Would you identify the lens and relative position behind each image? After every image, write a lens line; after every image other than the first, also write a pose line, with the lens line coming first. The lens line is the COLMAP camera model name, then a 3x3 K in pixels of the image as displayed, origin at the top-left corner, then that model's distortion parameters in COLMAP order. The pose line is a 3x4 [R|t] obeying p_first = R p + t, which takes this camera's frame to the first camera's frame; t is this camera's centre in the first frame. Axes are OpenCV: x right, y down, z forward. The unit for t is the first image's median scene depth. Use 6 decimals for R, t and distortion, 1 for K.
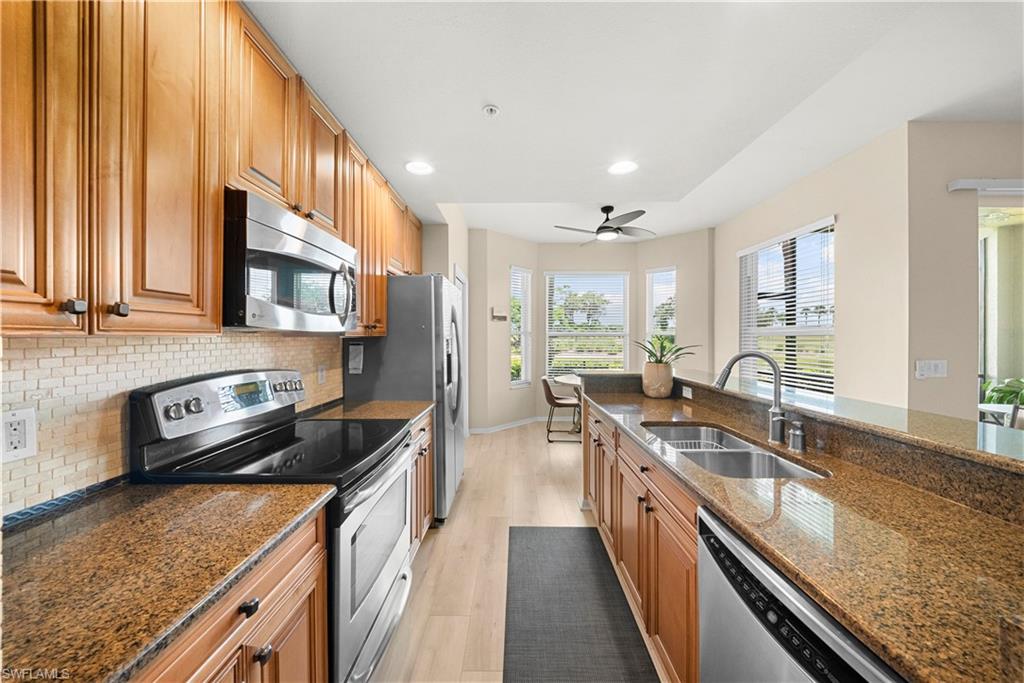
lens RADIAL K [[358.9, 0, 513.8], [0, 358.9, 336.5], [0, 0, 1]] dist [0.009786, -0.007244]
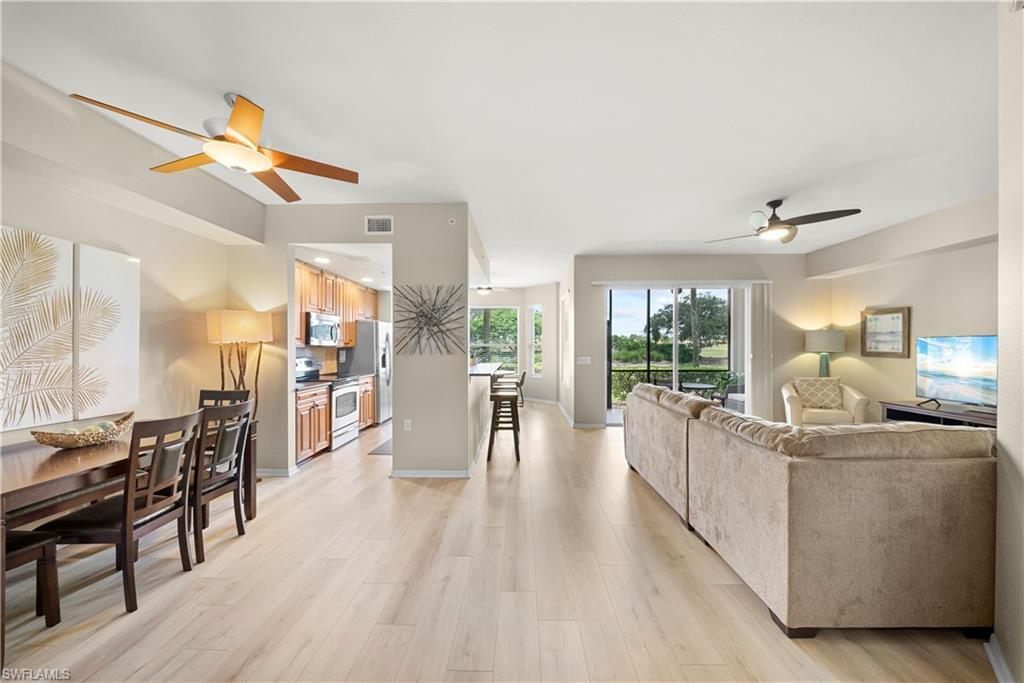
lens RADIAL K [[361.8, 0, 513.9], [0, 361.8, 344.2], [0, 0, 1]] dist [0.016976, -0.011730]
pose [[0.999821, -0.000026, -0.018943, 0.809380], [-0.000103, 0.999977, -0.006807, -0.002634], [0.018943, 0.006808, 0.999797, -1.513116]]
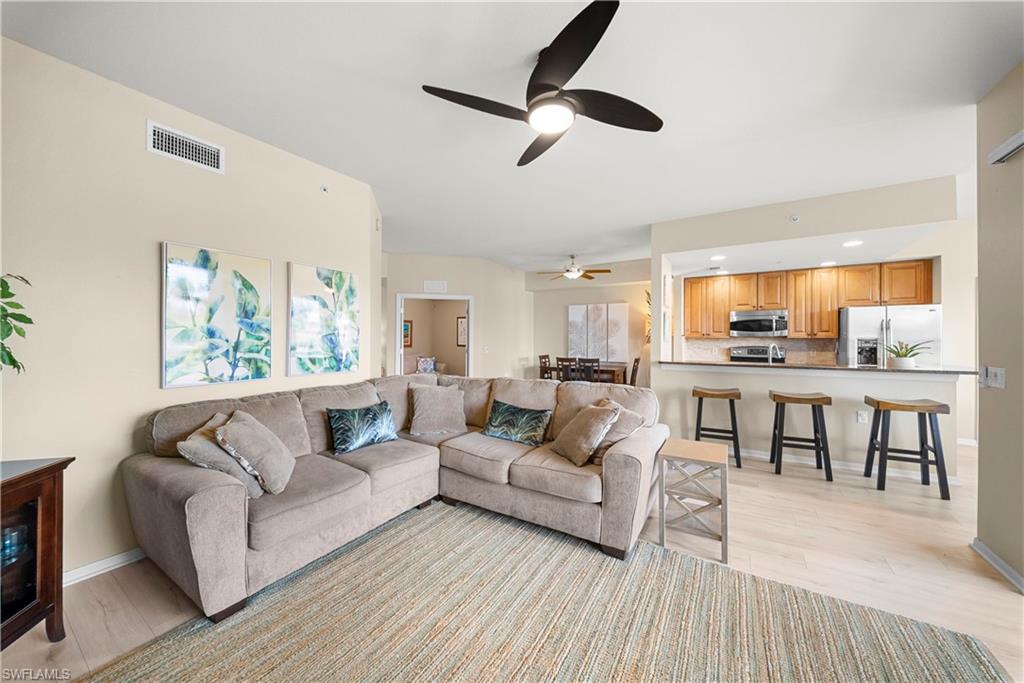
lens RADIAL K [[358.9, 0, 513.8], [0, 358.9, 336.5], [0, 0, 1]] dist [0.009786, -0.007244]
pose [[-0.527106, -0.001016, -0.849799, 2.687607], [0.000984, 0.999998, -0.001805, -0.006709], [0.849799, -0.001787, -0.527103, 0.510901]]
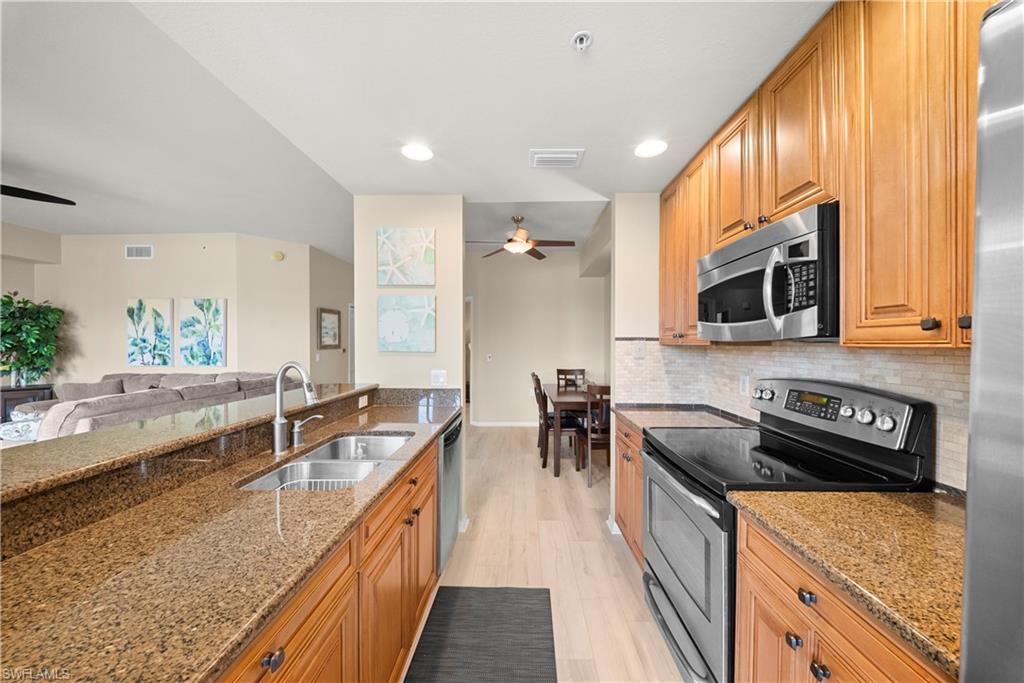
lens RADIAL K [[366.3, 0, 513.9], [0, 366.3, 345.4], [0, 0, 1]] dist [-0.000323, -0.001942]
pose [[-0.999710, -0.000010, 0.024070, 0.042727], [0.000159, 0.999975, 0.007036, -0.005819], [-0.024070, 0.007038, -0.999686, 1.294348]]
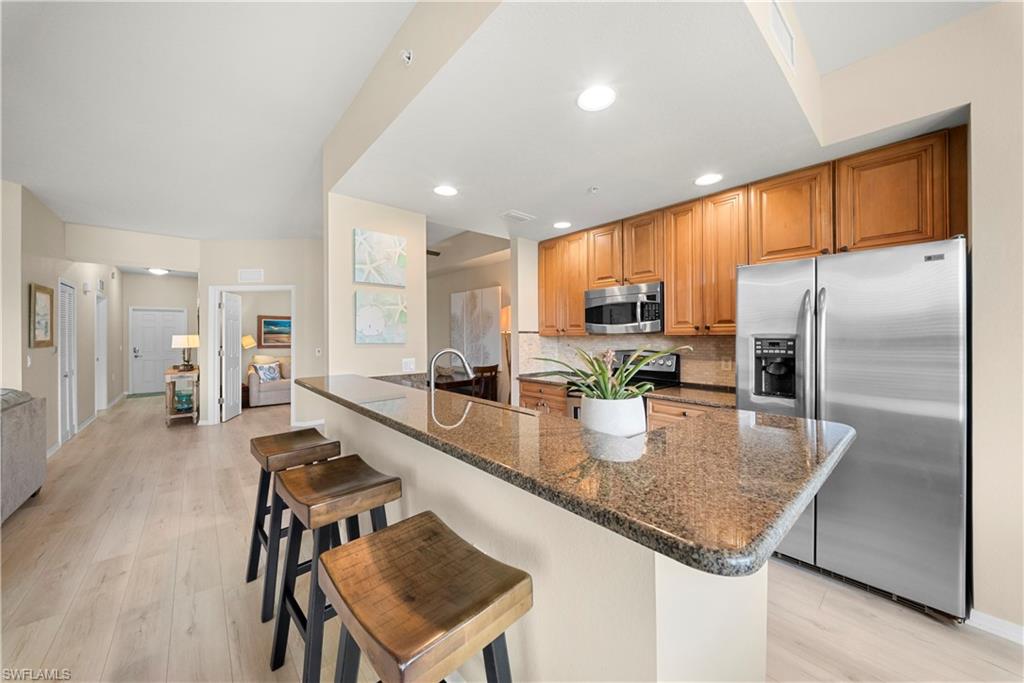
lens RADIAL K [[358.9, 0, 513.8], [0, 358.9, 336.5], [0, 0, 1]] dist [0.009786, -0.007244]
pose [[-0.748427, 0.006149, -0.663188, 0.891717], [0.006198, 0.999978, 0.002277, -0.001985], [0.663188, -0.002406, -0.748449, 1.410644]]
